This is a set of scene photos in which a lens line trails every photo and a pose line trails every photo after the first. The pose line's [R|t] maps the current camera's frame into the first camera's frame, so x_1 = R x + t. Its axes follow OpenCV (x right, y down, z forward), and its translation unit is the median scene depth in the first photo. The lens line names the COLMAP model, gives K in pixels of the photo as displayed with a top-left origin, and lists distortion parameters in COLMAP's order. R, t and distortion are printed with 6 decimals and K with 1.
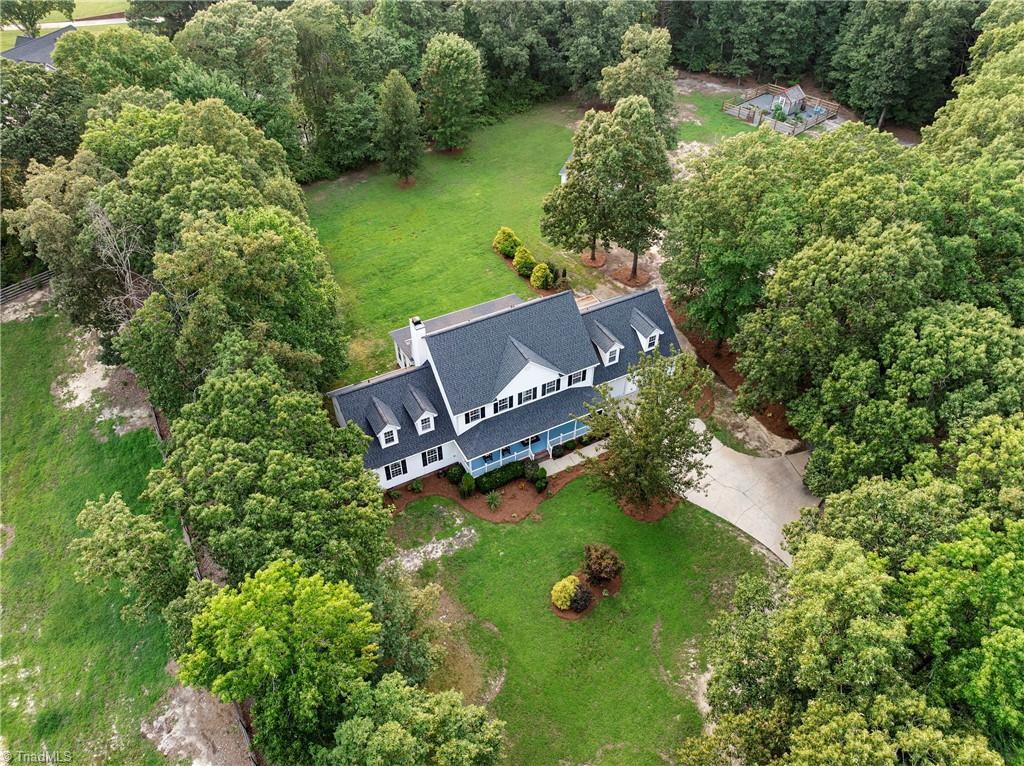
lens RADIAL K [[728.8, 0, 512.0], [0, 728.8, 383.0], [0, 0, 1]] dist [-0.067342, 0.043301]
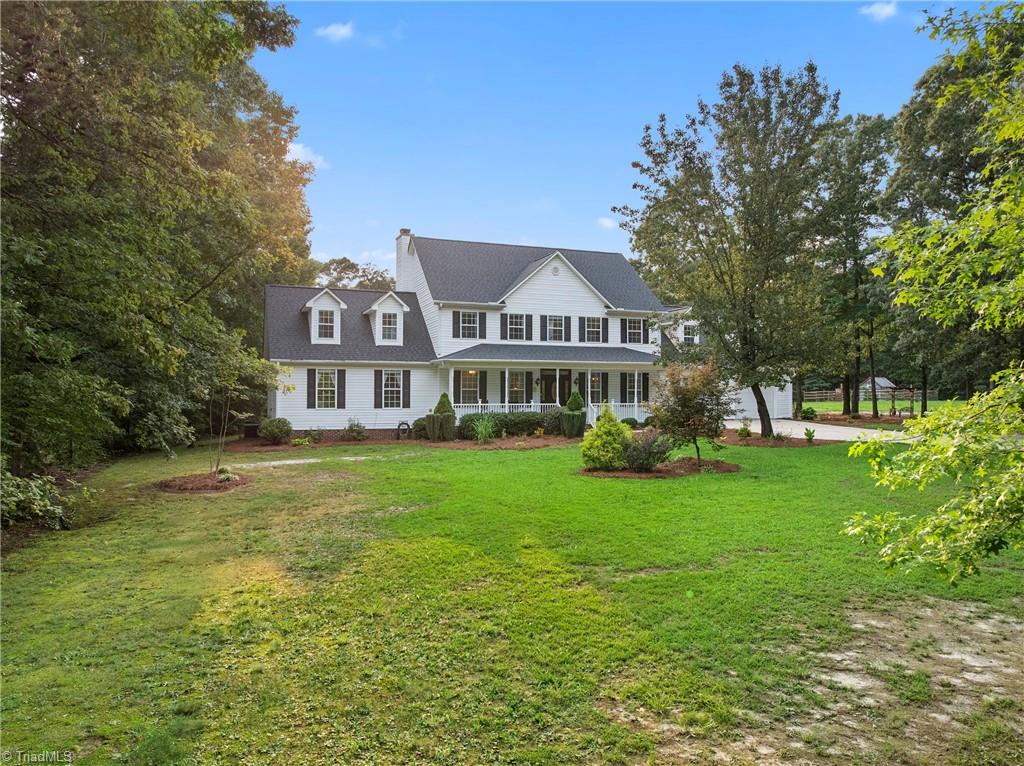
lens RADIAL K [[728.8, 0, 512.0], [0, 728.8, 383.0], [0, 0, 1]] dist [-0.067342, 0.043301]
pose [[0.993261, -0.006221, -0.115730, 0.056742], [-0.076494, 0.714971, -0.694957, 0.499798], [0.087067, 0.699127, 0.709677, 0.576541]]
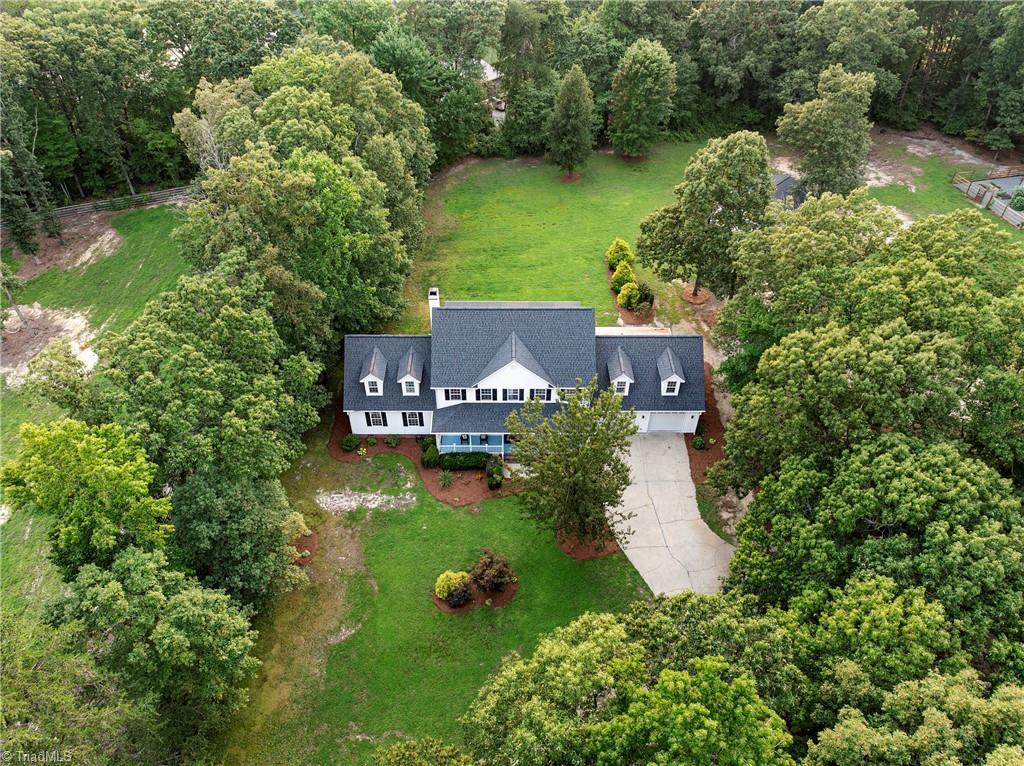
lens RADIAL K [[728.8, 0, 512.0], [0, 728.8, 383.0], [0, 0, 1]] dist [-0.067342, 0.043301]
pose [[0.887551, 0.316755, -0.334545, 0.350471], [-0.317954, 0.946637, 0.052763, -0.049957], [0.333405, 0.059540, 0.940902, 0.054385]]
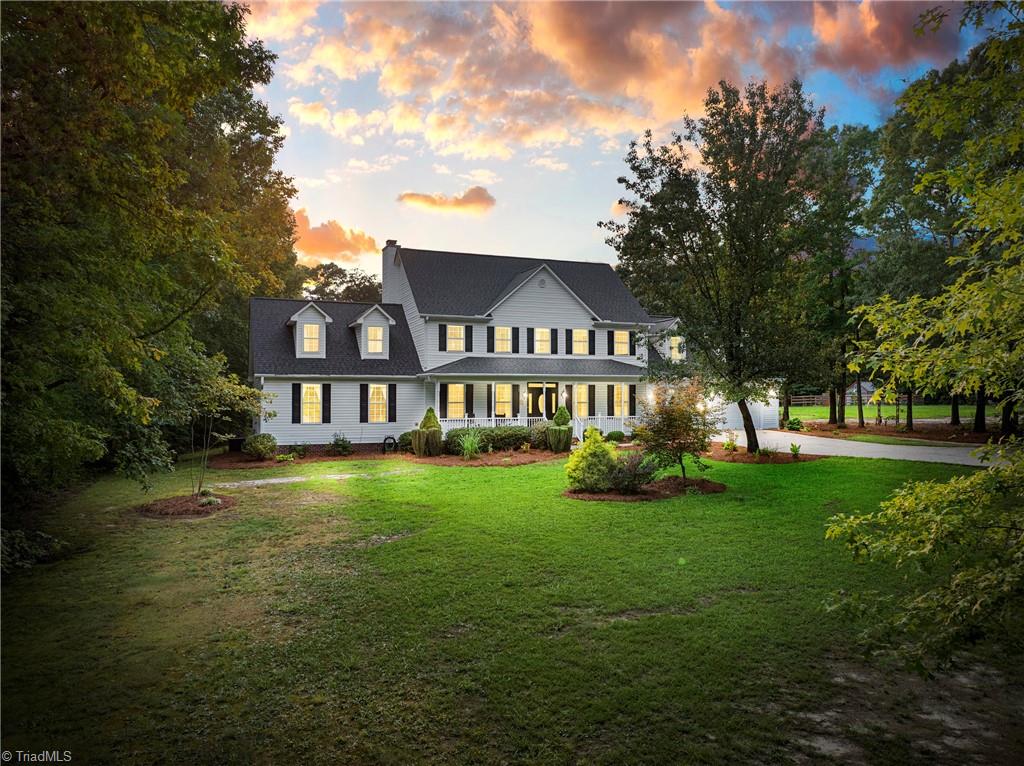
lens RADIAL K [[728.8, 0, 512.0], [0, 728.8, 383.0], [0, 0, 1]] dist [-0.067342, 0.043301]
pose [[0.994856, -0.007783, -0.101001, 0.058859], [-0.065151, 0.714318, -0.696782, 0.490750], [0.077570, 0.699778, 0.710136, 0.570733]]
